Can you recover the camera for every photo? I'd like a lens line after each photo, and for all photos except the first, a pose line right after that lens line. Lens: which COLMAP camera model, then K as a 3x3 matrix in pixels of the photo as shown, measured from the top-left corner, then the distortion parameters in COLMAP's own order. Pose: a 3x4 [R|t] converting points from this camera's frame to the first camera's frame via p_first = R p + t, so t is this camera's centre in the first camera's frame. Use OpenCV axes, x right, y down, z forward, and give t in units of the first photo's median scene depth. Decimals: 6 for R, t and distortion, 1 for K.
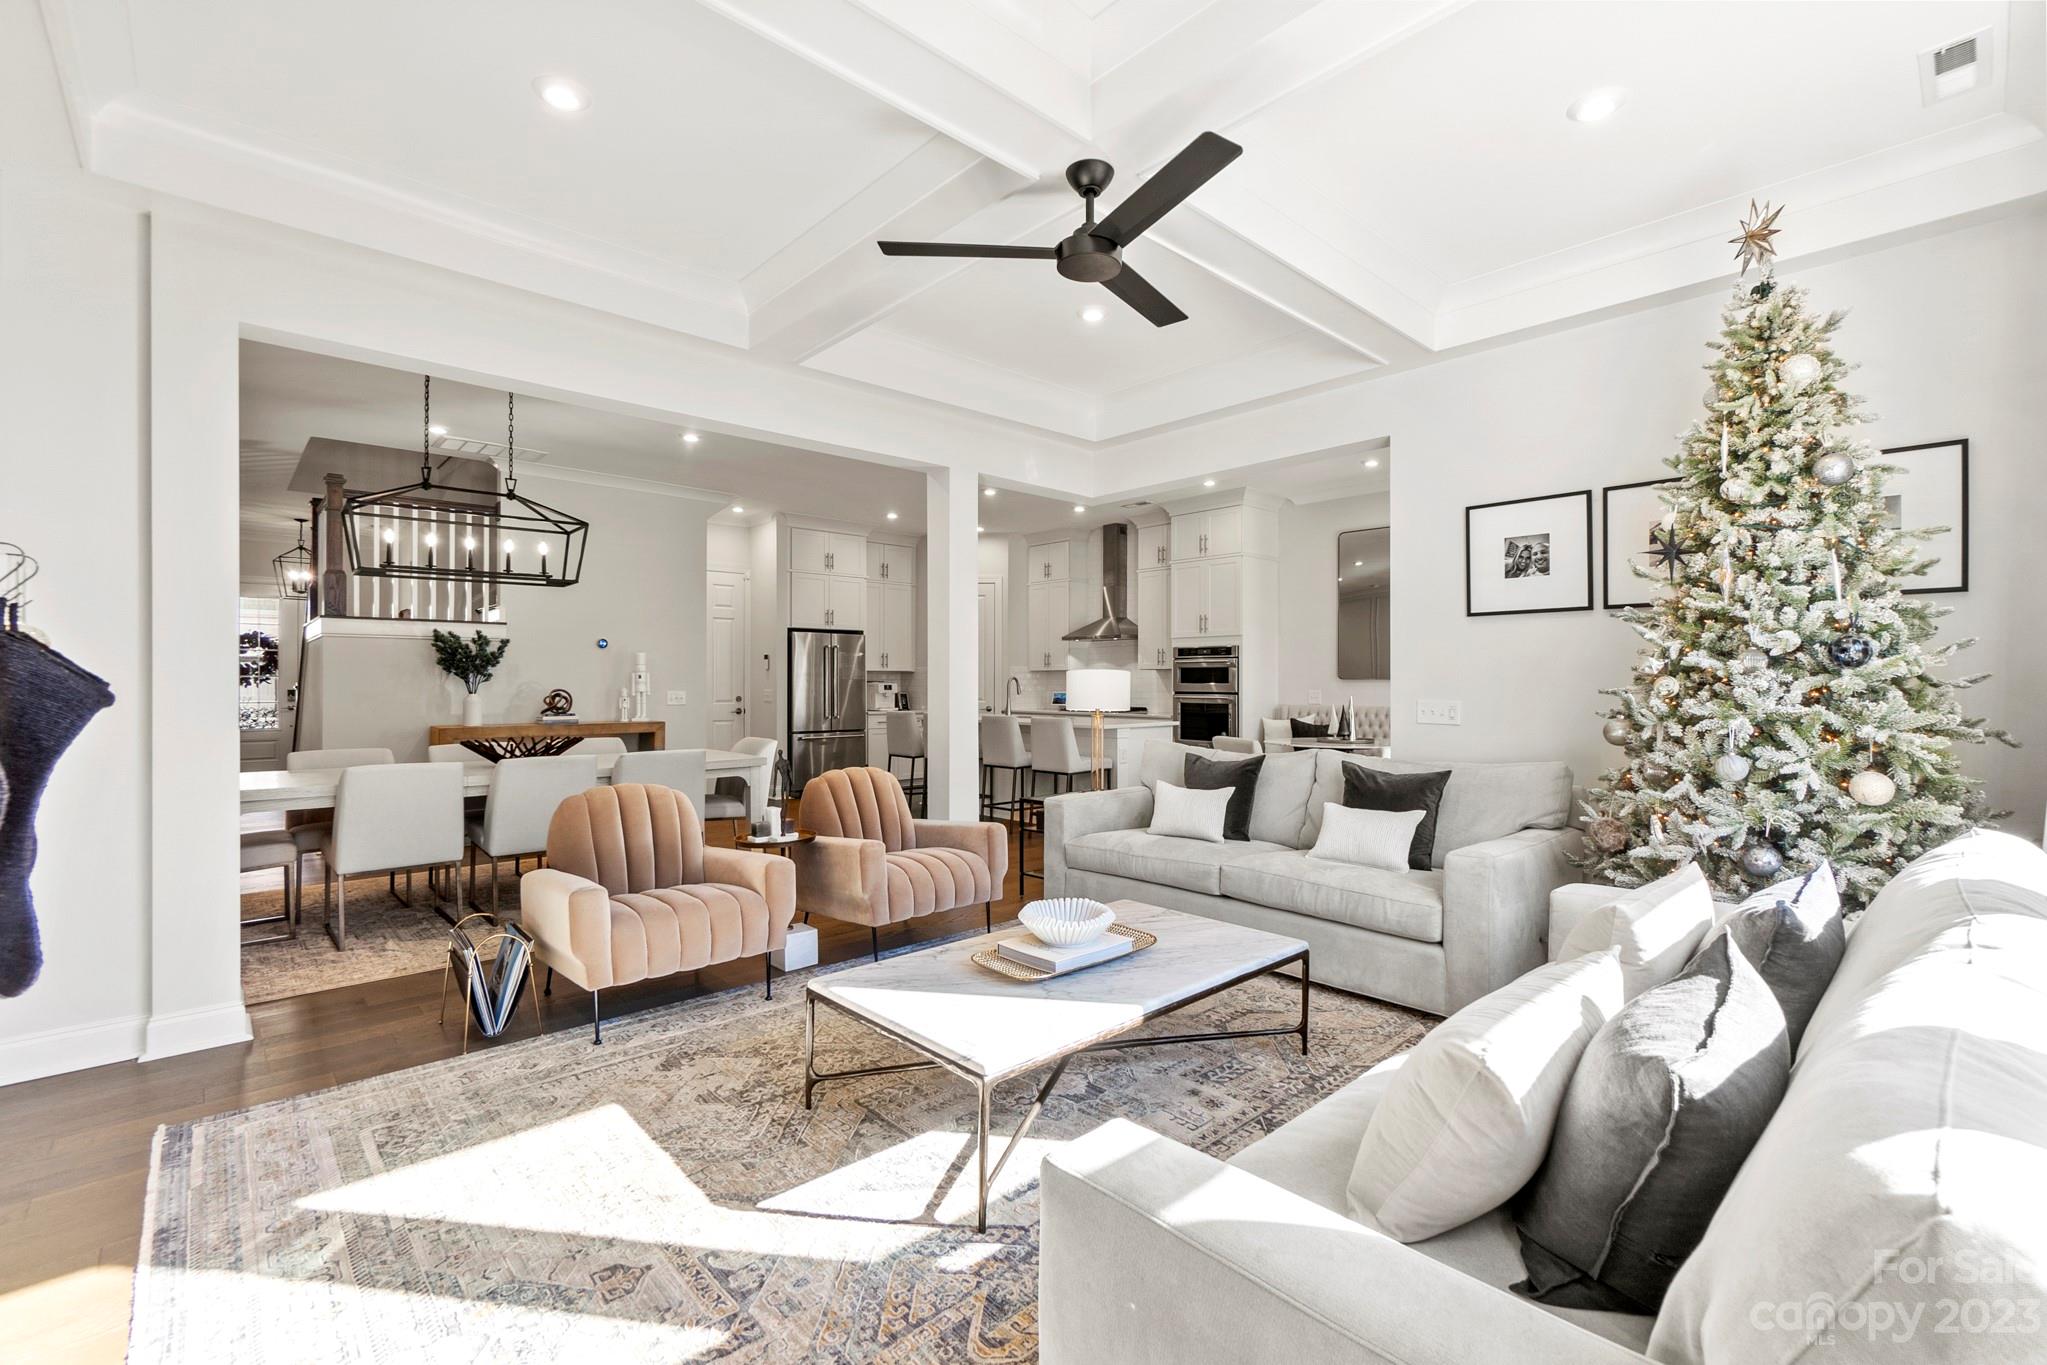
lens RADIAL K [[899.7, 0, 1020.5], [0, 899.7, 678.1], [0, 0, 1]] dist [0.000805, 0.000070]
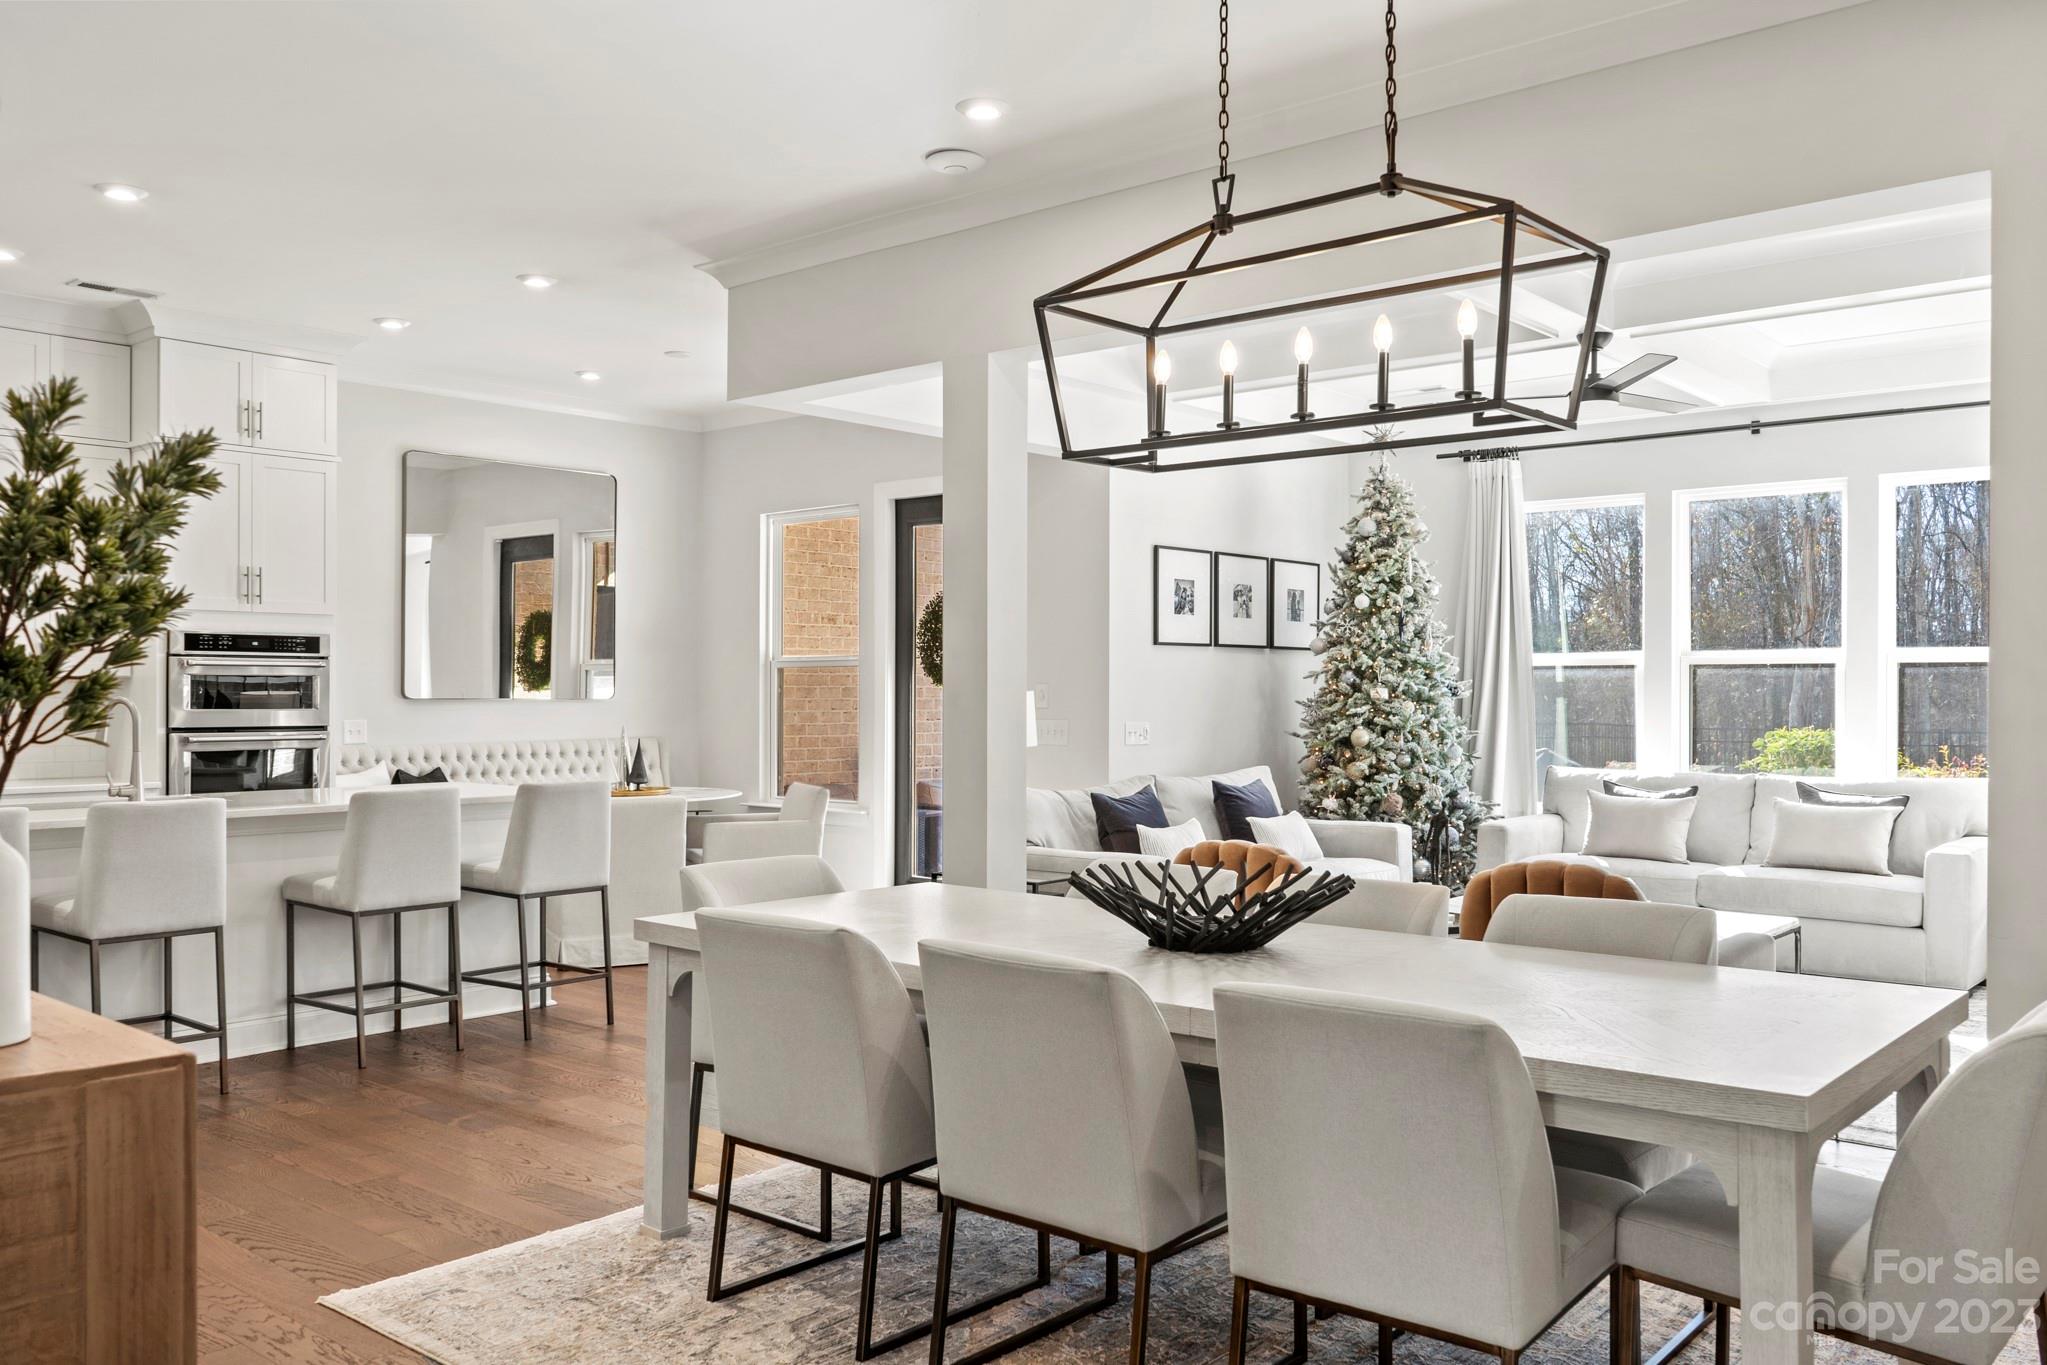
lens RADIAL K [[1634.7, 0, 1030.8], [0, 1634.7, 685.2], [0, 0, 1]] dist [-0.012340, 0.001012]
pose [[-0.115209, 0.001469, 0.993340, -0.690967], [-0.006068, 0.999979, -0.002183, -0.007316], [-0.993323, -0.006279, -0.115198, 0.661916]]
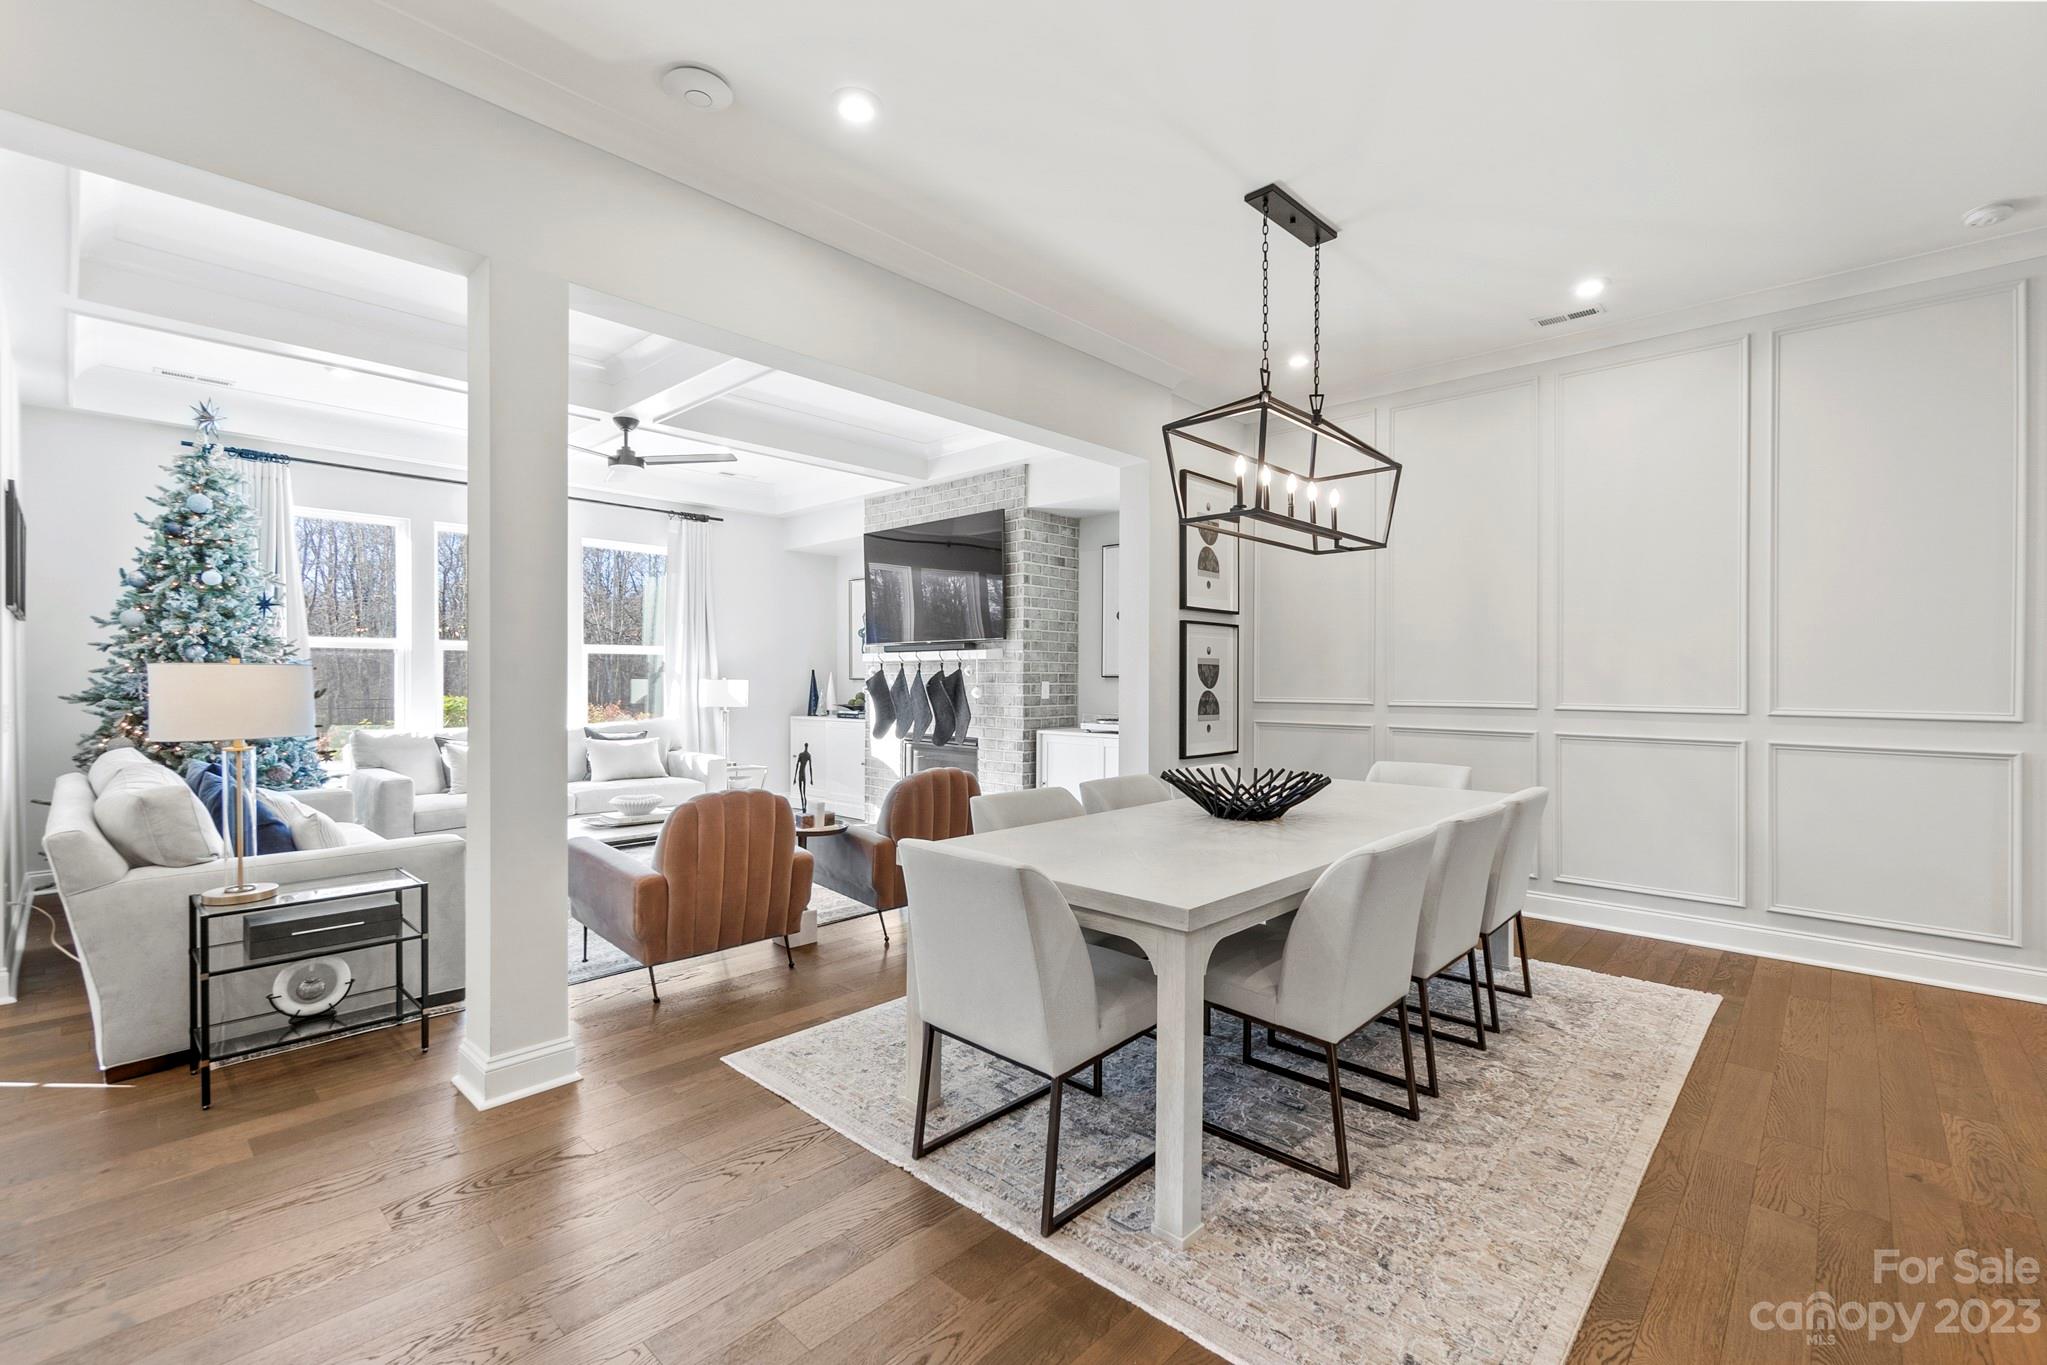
lens RADIAL K [[884.5, 0, 1036.2], [0, 884.5, 685.2], [0, 0, 1]] dist [-0.004282, -0.000394]
pose [[-0.996645, -0.004919, -0.081701, -0.196162], [-0.005308, 0.999976, 0.004544, -0.000755], [0.081676, 0.004963, -0.996647, 0.924306]]
